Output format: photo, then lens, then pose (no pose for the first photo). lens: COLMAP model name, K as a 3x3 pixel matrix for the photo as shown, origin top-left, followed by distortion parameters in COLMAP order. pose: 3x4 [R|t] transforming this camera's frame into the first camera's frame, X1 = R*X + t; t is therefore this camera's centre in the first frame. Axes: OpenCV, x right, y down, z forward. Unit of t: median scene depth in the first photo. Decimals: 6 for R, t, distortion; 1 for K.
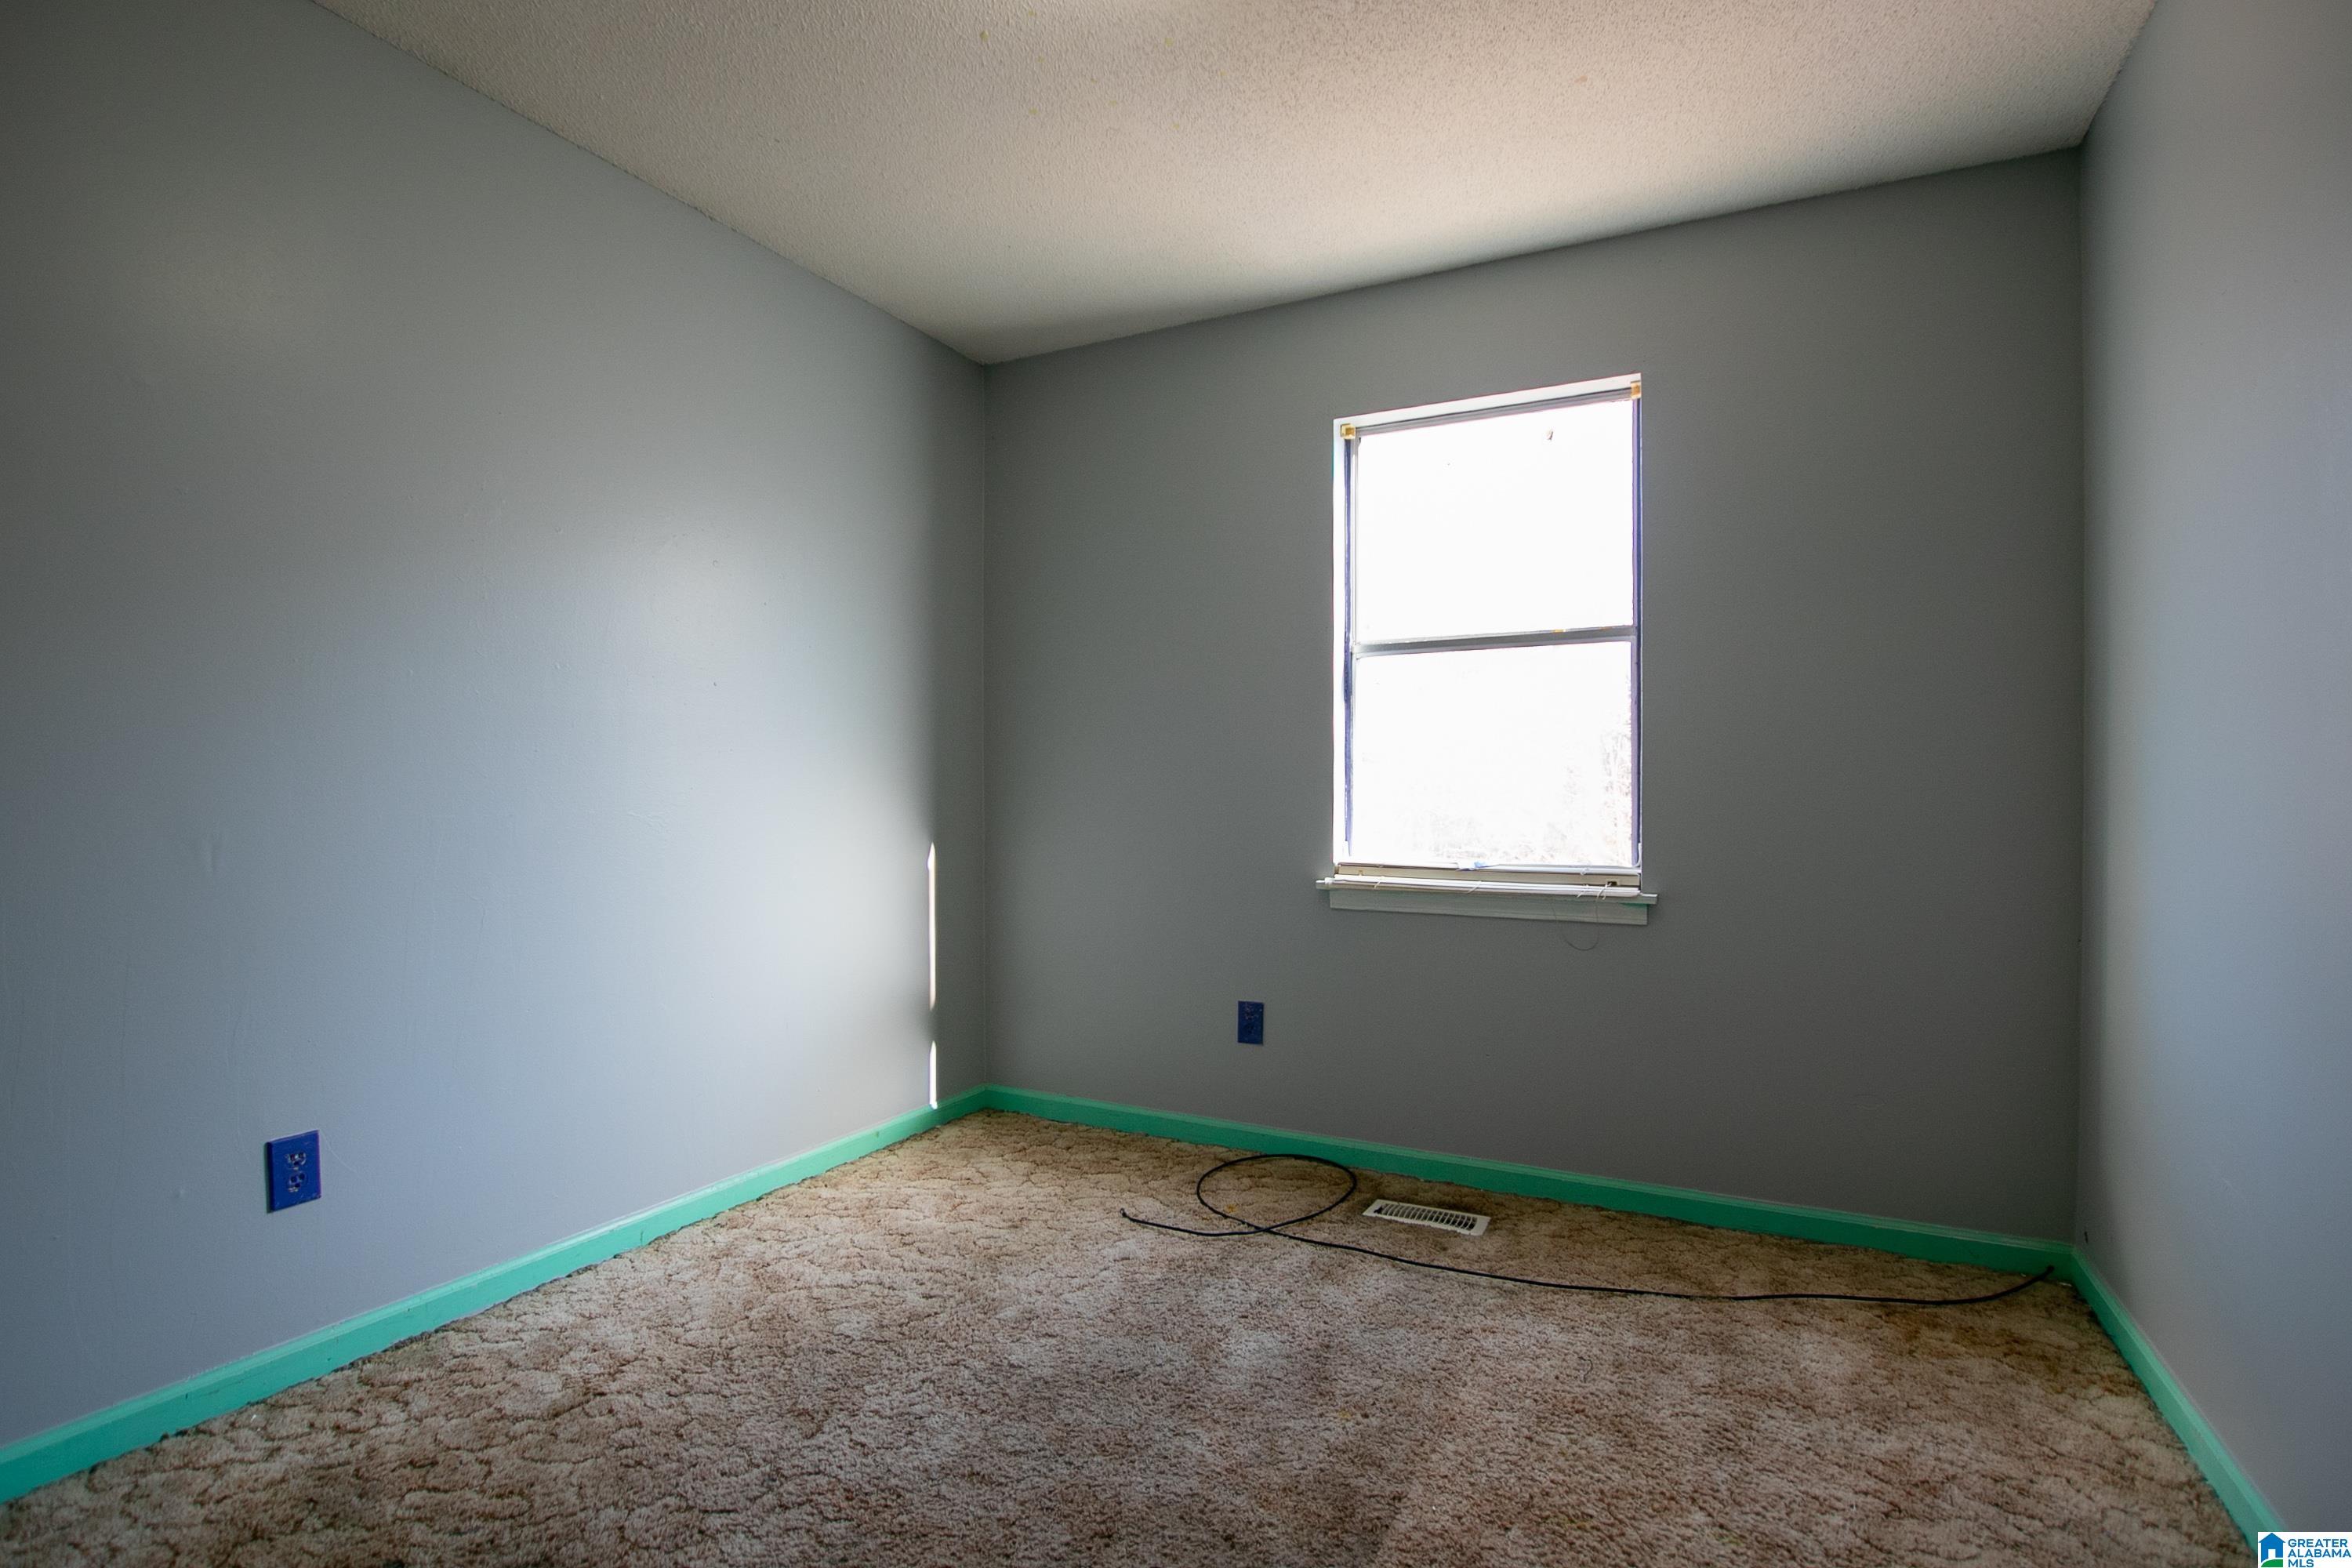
lens RADIAL K [[1096.2, 0, 1170.0], [0, 1096.2, 787.6], [0, 0, 1]] dist [-0.031571, -0.000938]
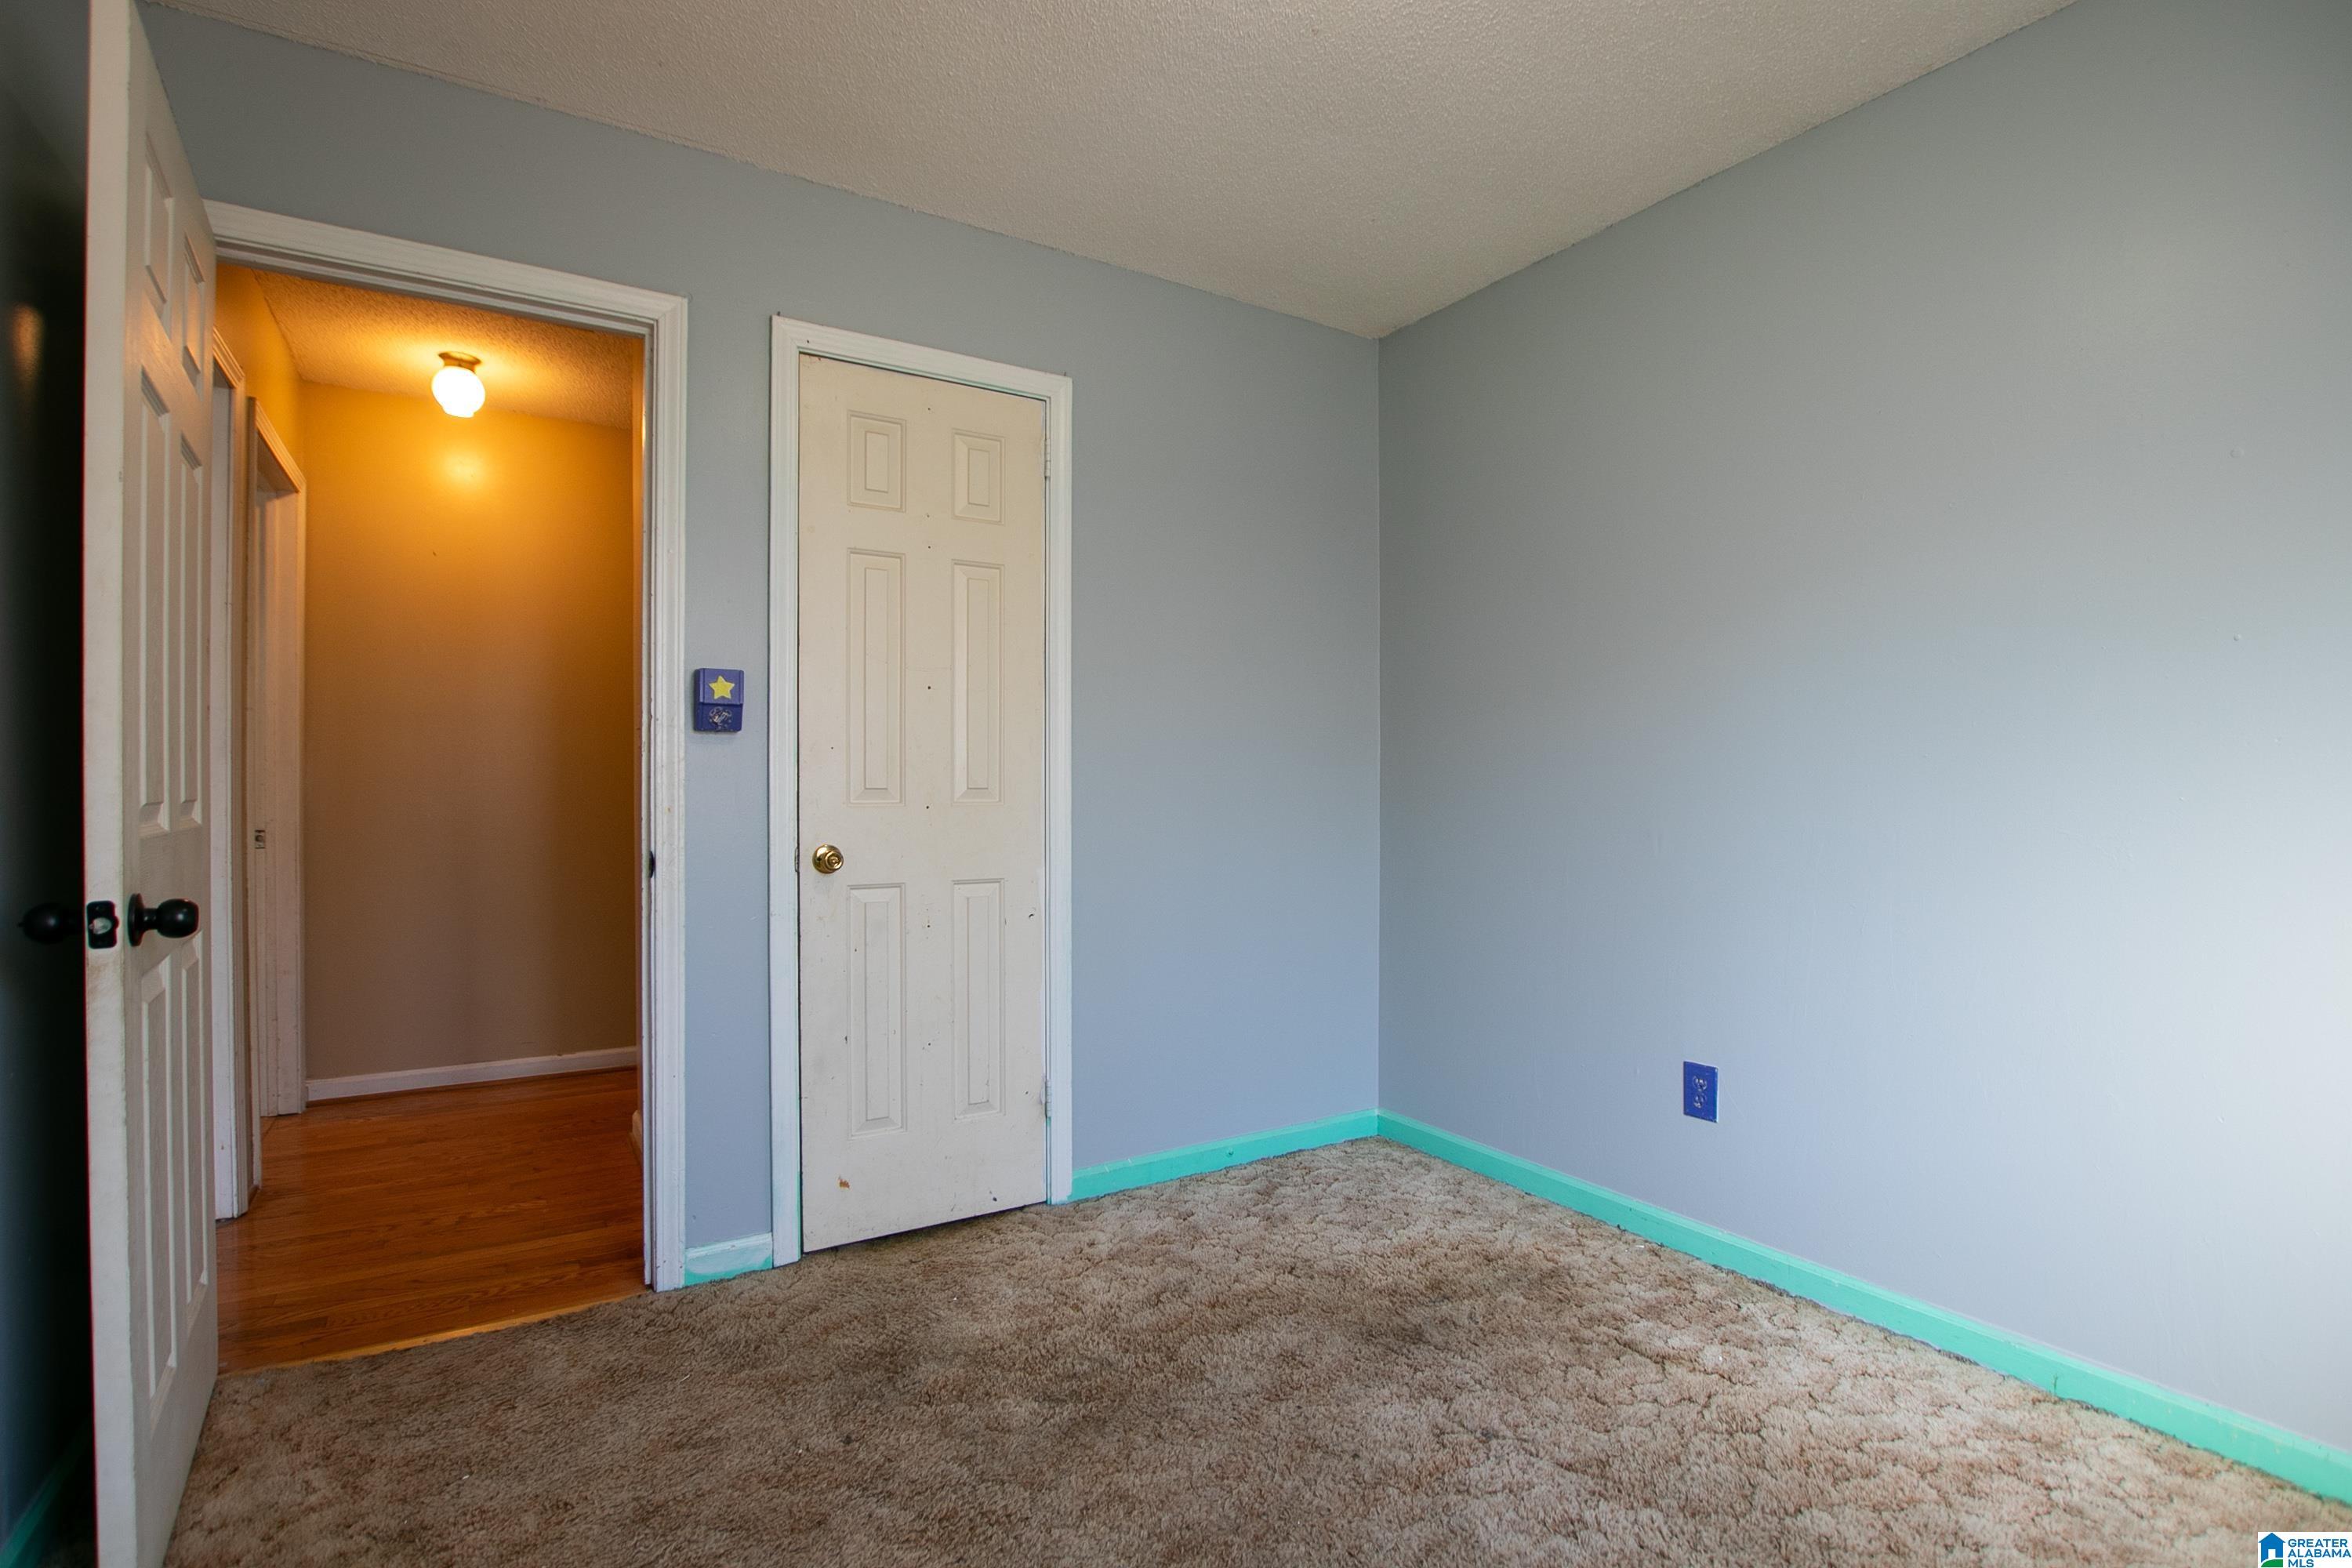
lens RADIAL K [[1096.2, 0, 1157.6], [0, 1096.2, 785.0], [0, 0, 1]] dist [-0.031571, -0.000938]
pose [[-0.491723, 0.006509, -0.870727, 0.583647], [-0.007245, 0.999907, 0.011567, -0.020764], [0.870722, 0.011996, -0.491630, 0.968315]]
